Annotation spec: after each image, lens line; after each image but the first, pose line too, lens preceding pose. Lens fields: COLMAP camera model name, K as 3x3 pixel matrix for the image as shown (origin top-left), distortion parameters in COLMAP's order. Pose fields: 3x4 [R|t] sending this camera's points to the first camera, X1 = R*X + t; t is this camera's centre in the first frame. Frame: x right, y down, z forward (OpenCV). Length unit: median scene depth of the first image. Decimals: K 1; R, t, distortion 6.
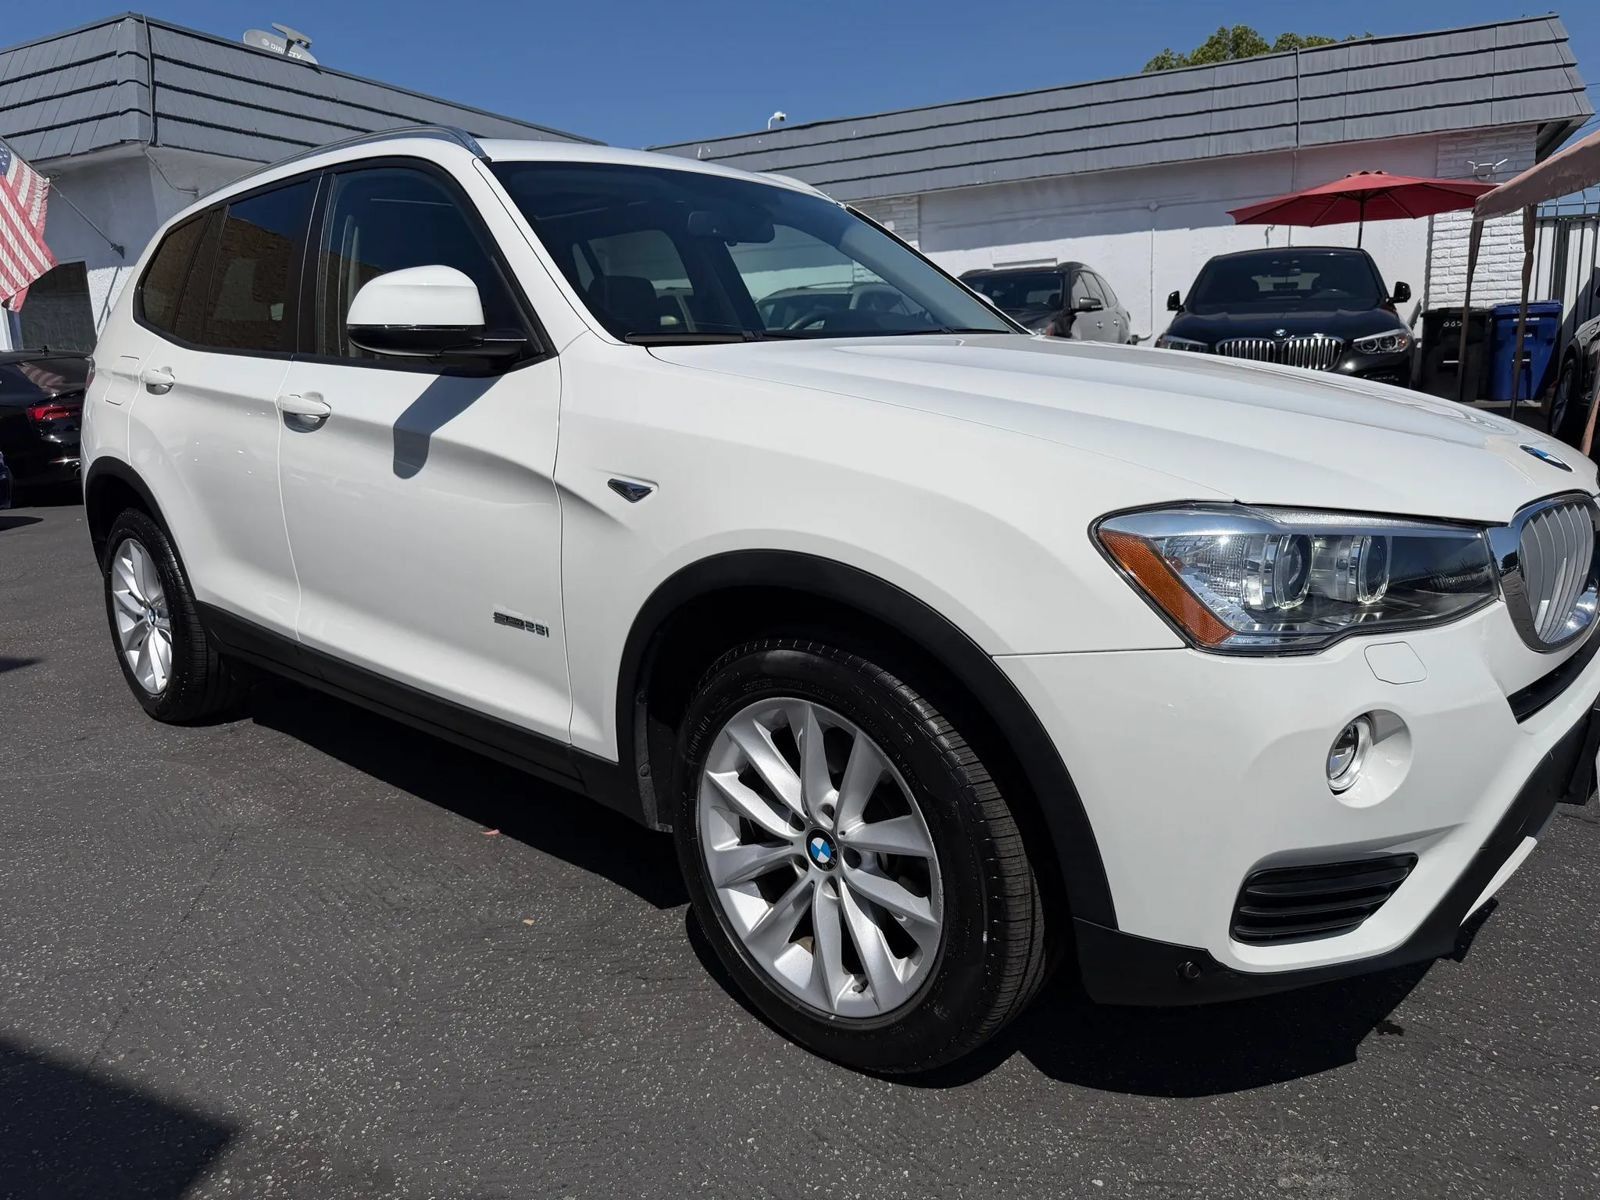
lens RADIAL K [[1146.6, 0, 792.9], [0, 1146.6, 598.5], [0, 0, 1]] dist [-0.003093, -0.003272]
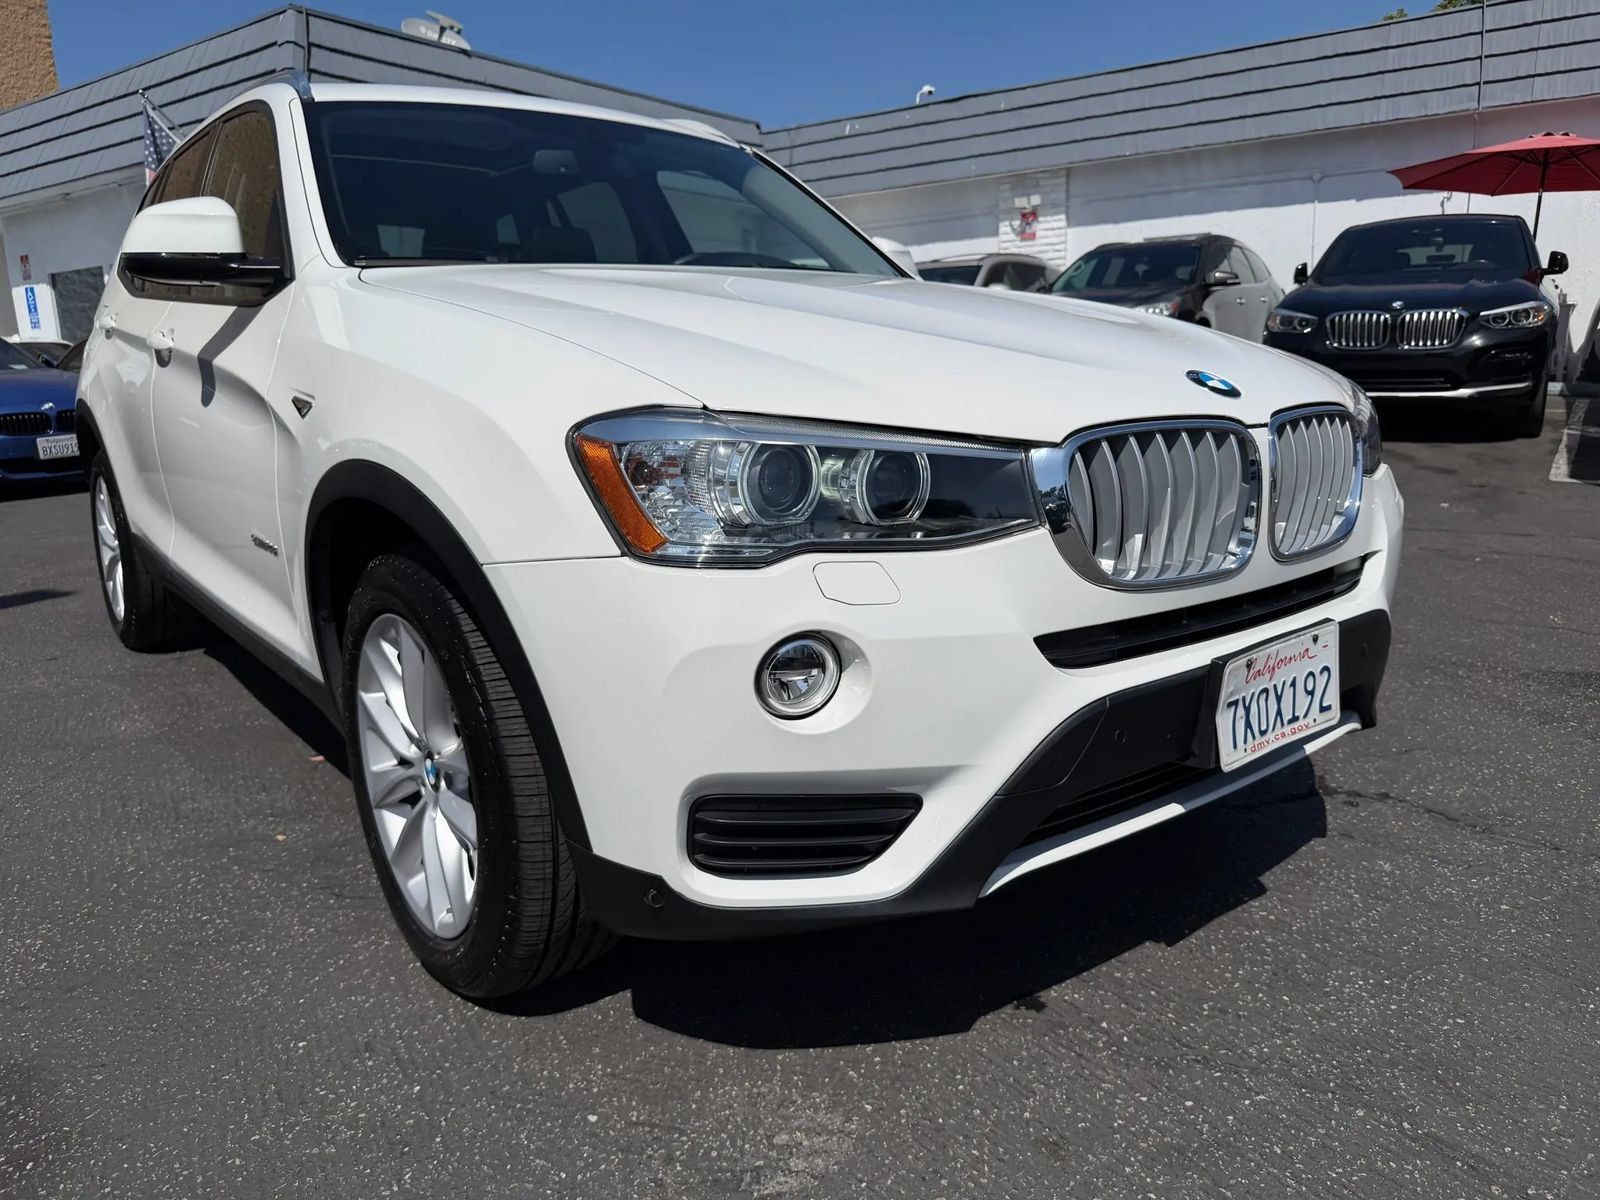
lens RADIAL K [[1150.5, 0, 810.4], [0, 1150.5, 602.9], [0, 0, 1]] dist [-0.005434, -0.004307]
pose [[0.988278, 0.040429, -0.147214, 0.104429], [-0.038308, 0.999118, 0.017216, 0.009723], [0.147780, -0.011374, 0.988955, 0.013745]]
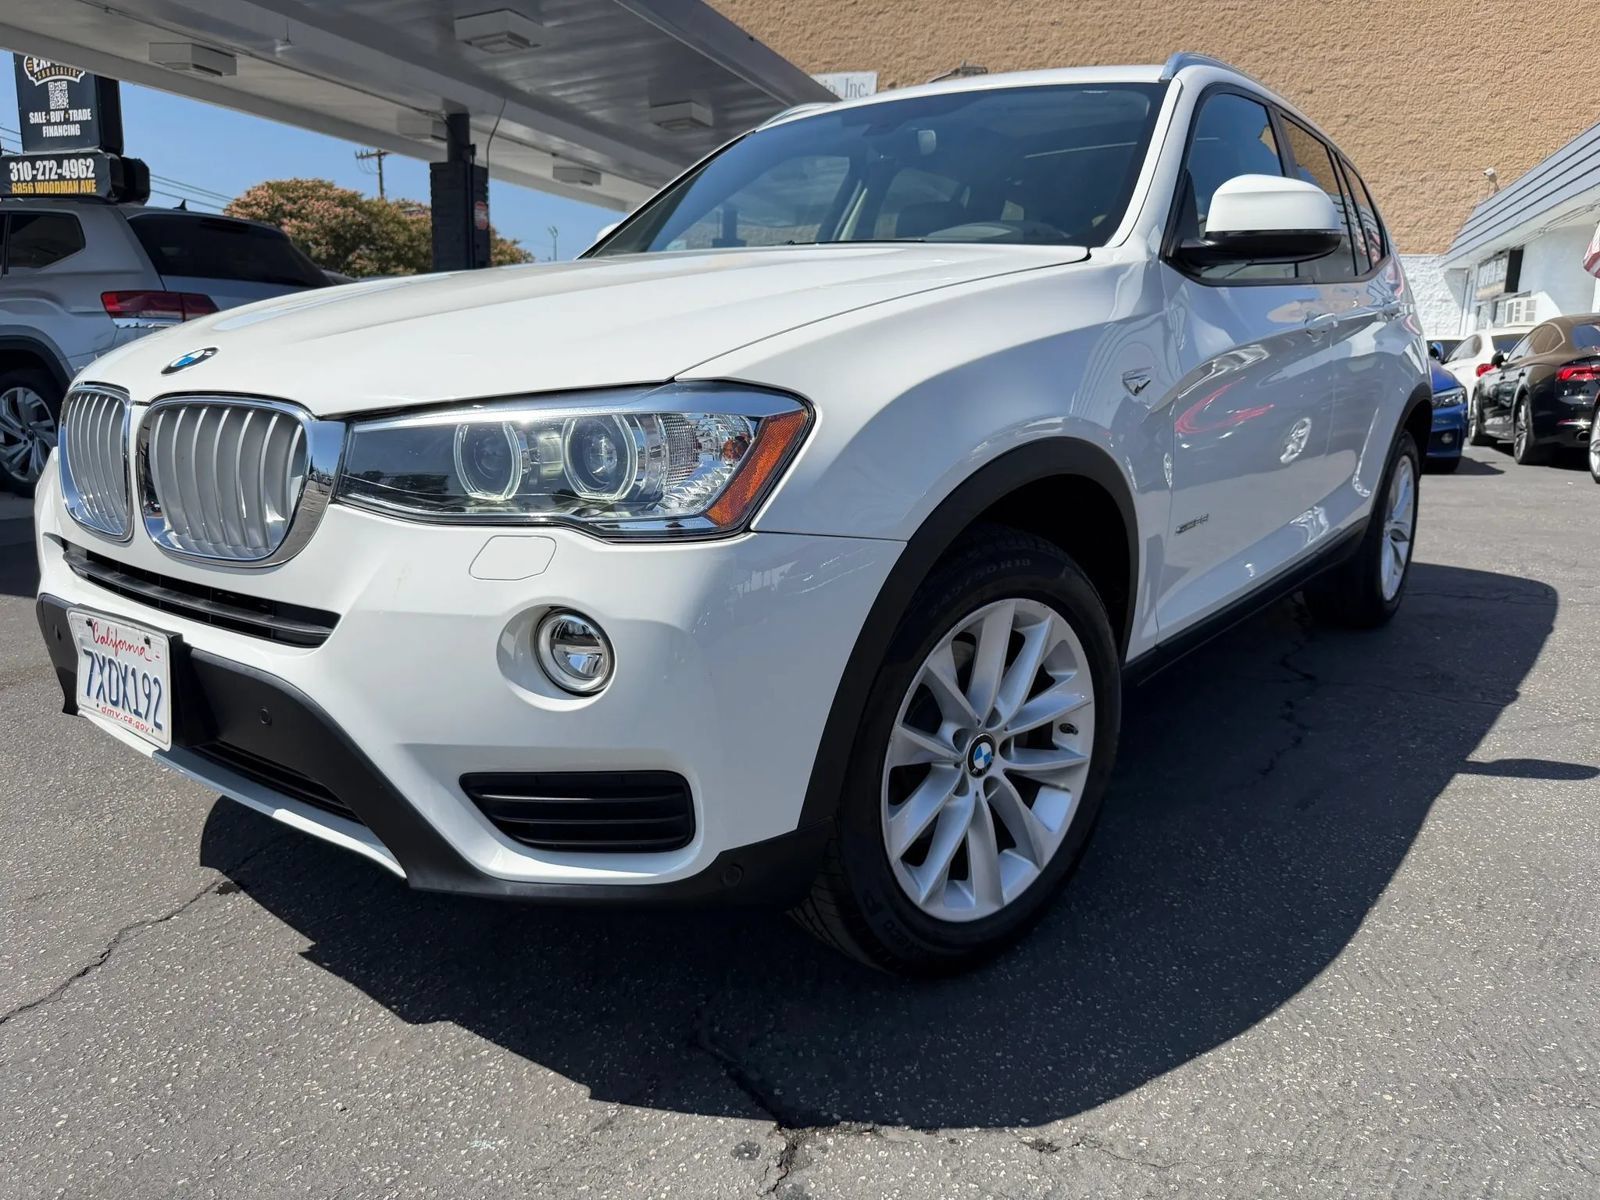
lens RADIAL K [[1148.4, 0, 785.3], [0, 1148.4, 591.9], [0, 0, 1]] dist [-0.004779, -0.003753]
pose [[0.077378, 0.238830, -0.967974, 0.342361], [-0.221801, 0.950678, 0.216832, -0.053110], [0.972017, 0.197920, 0.126534, 0.294339]]
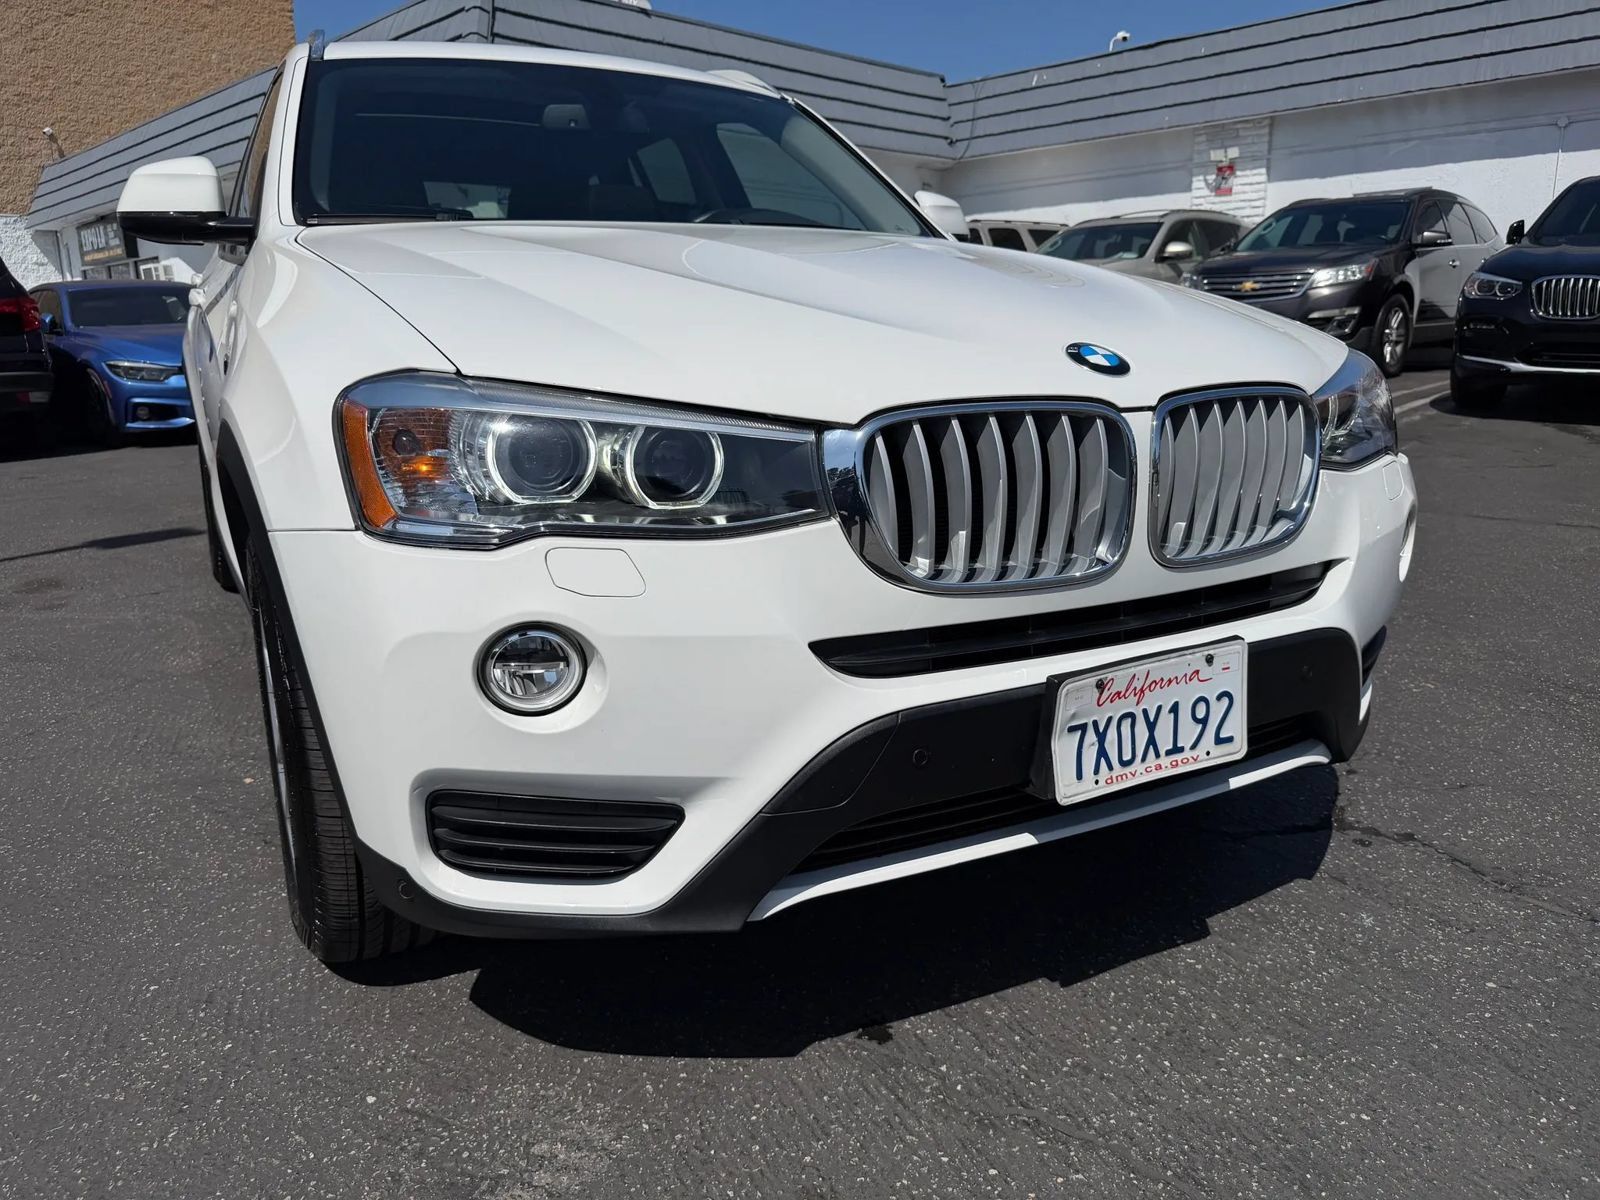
lens RADIAL K [[1150.7, 0, 790.5], [0, 1150.7, 605.7], [0, 0, 1]] dist [-0.002821, -0.006620]
pose [[0.942652, 0.100103, -0.318414, 0.156087], [-0.084441, 0.994457, 0.062654, 0.002715], [0.322921, -0.032174, 0.945879, 0.041146]]
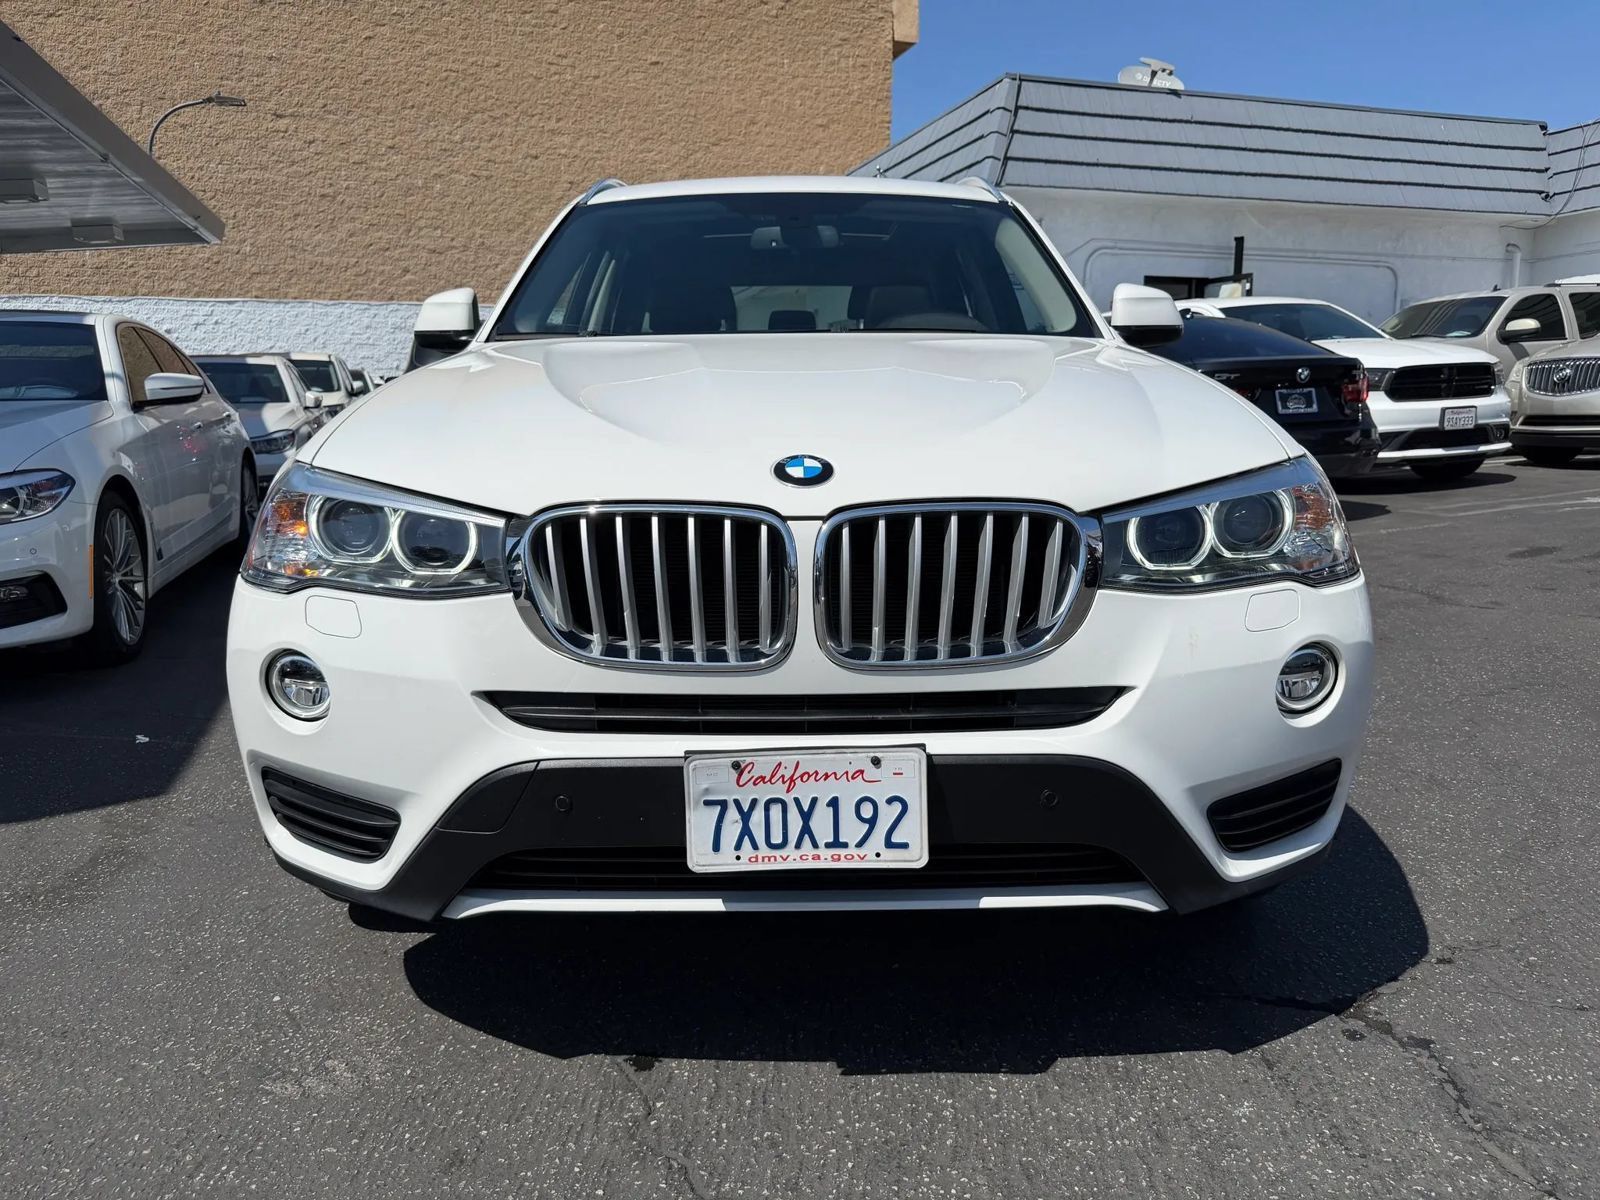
lens RADIAL K [[1165.6, 0, 794.9], [0, 1165.6, 578.3], [0, 0, 1]] dist [-0.000378, -0.003238]
pose [[0.679980, 0.139206, -0.719895, 0.276069], [-0.162326, 0.986030, 0.037342, -0.016047], [0.715037, 0.091466, 0.693077, 0.087178]]
